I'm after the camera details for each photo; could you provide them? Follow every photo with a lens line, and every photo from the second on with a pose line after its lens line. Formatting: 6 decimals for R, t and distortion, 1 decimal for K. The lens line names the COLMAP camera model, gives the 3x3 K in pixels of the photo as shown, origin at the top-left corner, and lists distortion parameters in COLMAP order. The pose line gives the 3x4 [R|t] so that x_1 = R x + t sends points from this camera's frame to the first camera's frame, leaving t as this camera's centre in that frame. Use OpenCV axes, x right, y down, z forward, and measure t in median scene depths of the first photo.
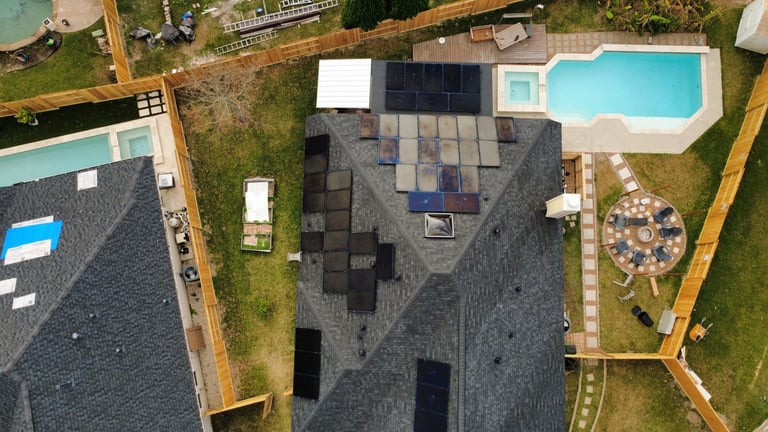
lens RADIAL K [[557.3, 0, 384.0], [0, 557.3, 216.0], [0, 0, 1]] dist [-0.005240, 0.009859]
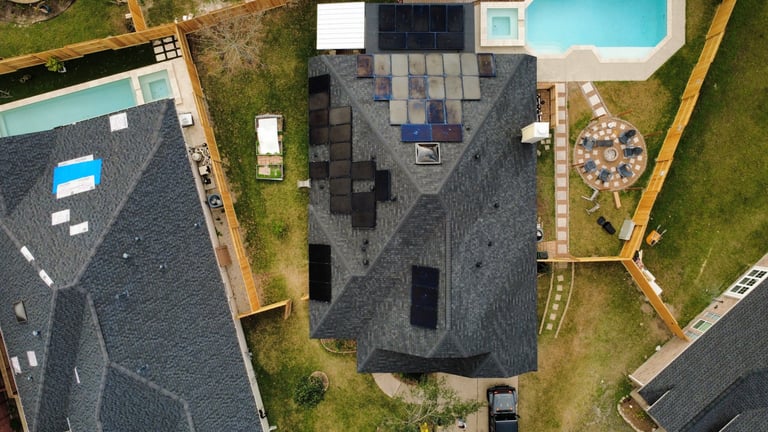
lens RADIAL K [[557.3, 0, 384.0], [0, 557.3, 216.0], [0, 0, 1]] dist [-0.005240, 0.009859]
pose [[0.999517, -0.031001, -0.002136, 0.004785], [0.030996, 0.989757, 0.139354, -0.015790], [-0.002206, -0.139353, 0.990240, -0.147043]]
